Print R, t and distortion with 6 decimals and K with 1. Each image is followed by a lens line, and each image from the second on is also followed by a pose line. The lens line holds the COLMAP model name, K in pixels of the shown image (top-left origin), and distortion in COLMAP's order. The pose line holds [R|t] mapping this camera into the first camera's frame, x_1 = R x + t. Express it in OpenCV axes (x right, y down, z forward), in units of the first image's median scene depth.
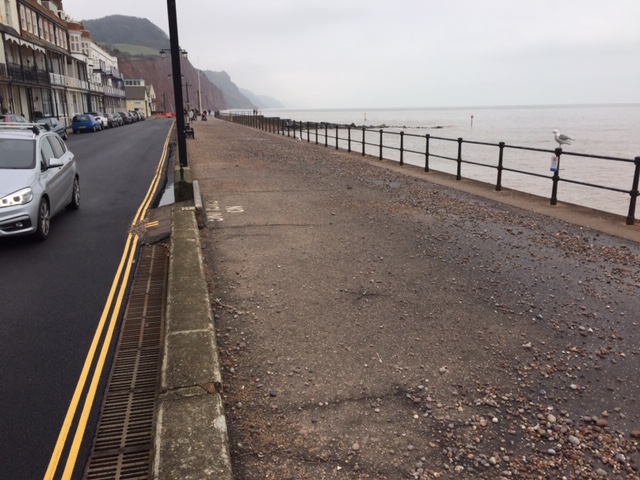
lens RADIAL K [[534.2, 0, 321.9], [0, 534.2, 240.0], [0, 0, 1]] dist [0.009416, -0.010417]
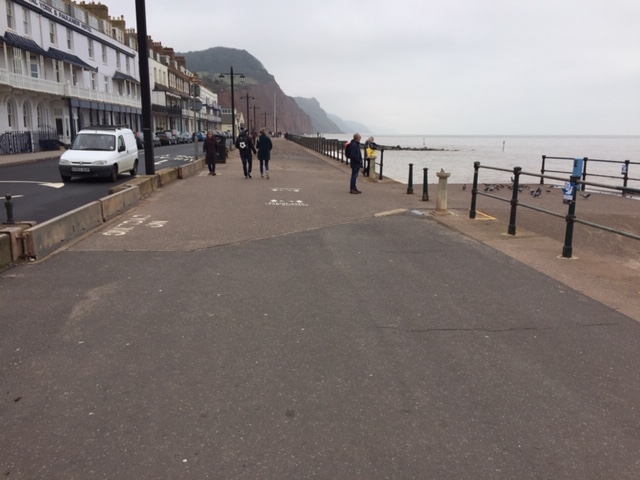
lens RADIAL K [[534.2, 0, 319.0], [0, 534.2, 241.0], [0, 0, 1]] dist [0.009416, -0.010417]
pose [[0.986142, 0.049196, -0.158440, 0.126983], [-0.056055, 0.997661, -0.039118, 0.087072], [0.156145, 0.047457, 0.986593, -0.338712]]
